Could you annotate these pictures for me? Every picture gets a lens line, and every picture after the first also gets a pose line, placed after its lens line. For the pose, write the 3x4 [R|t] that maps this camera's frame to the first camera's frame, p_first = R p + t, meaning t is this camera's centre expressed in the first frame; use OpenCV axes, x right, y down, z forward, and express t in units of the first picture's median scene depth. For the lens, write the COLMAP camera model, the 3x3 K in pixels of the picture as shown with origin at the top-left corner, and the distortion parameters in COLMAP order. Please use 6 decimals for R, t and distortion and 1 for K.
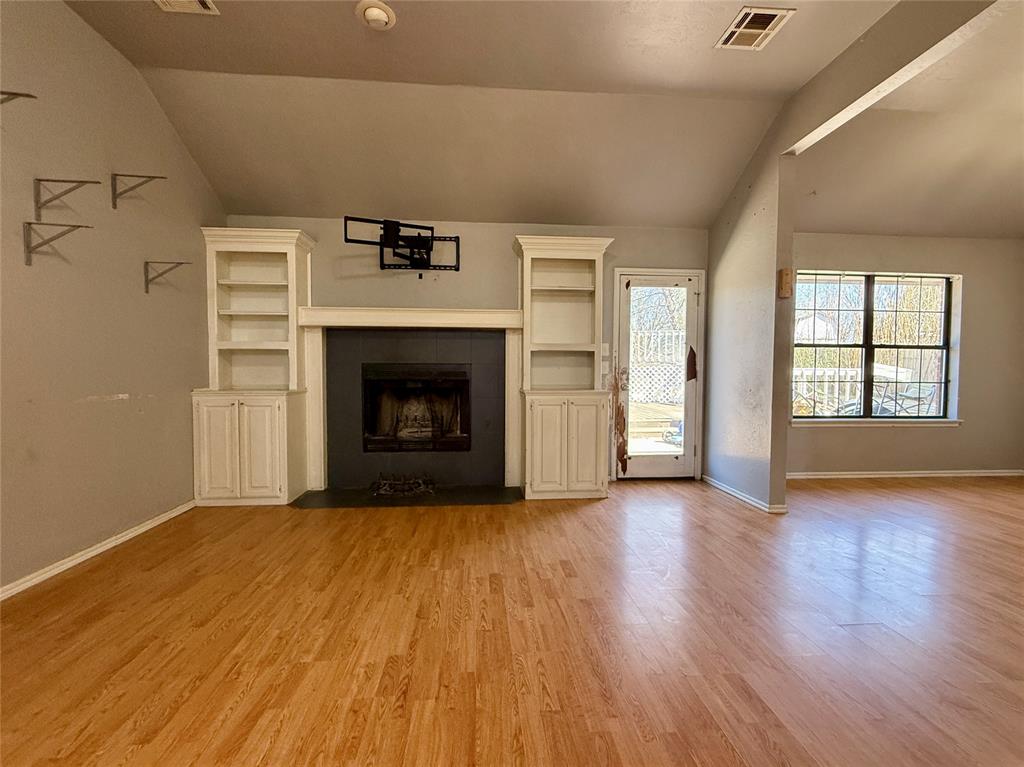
lens RADIAL K [[438.6, 0, 509.4], [0, 438.6, 386.5], [0, 0, 1]] dist [-0.001794, 0.000618]
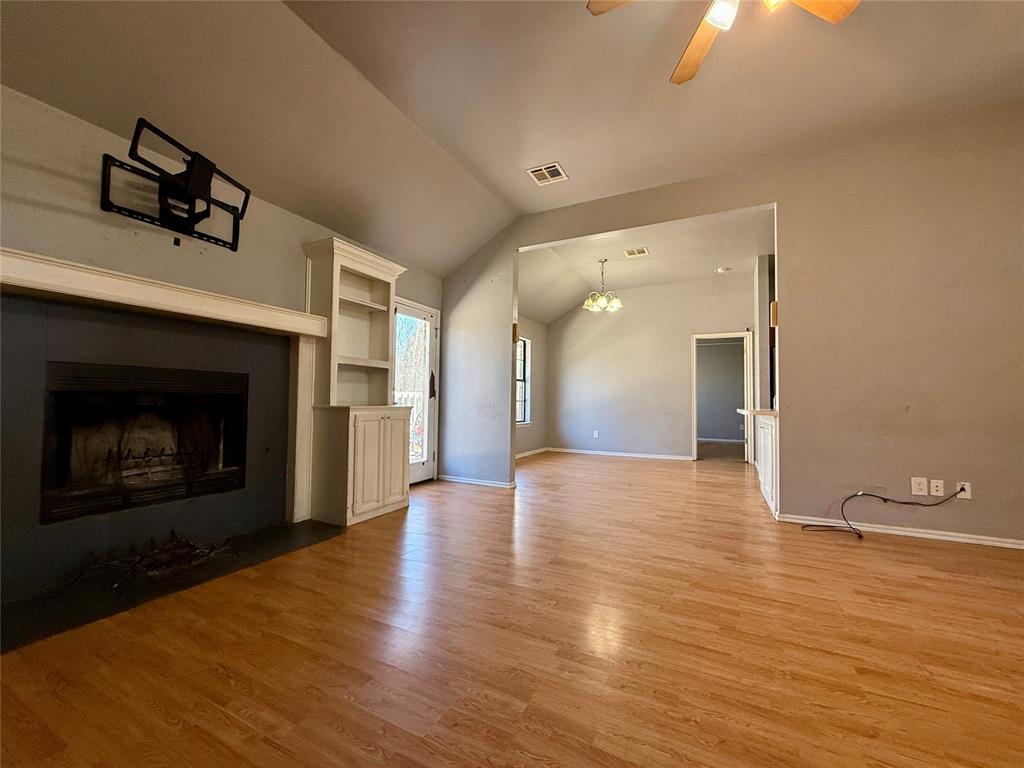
lens RADIAL K [[410.3, 0, 513.0], [0, 410.3, 385.7], [0, 0, 1]] dist [-0.000211, -0.000216]
pose [[0.517771, 0.034369, 0.854829, -0.492369], [0.021122, 0.998375, -0.052934, 0.018385], [-0.855258, 0.045463, 0.516203, 0.241918]]
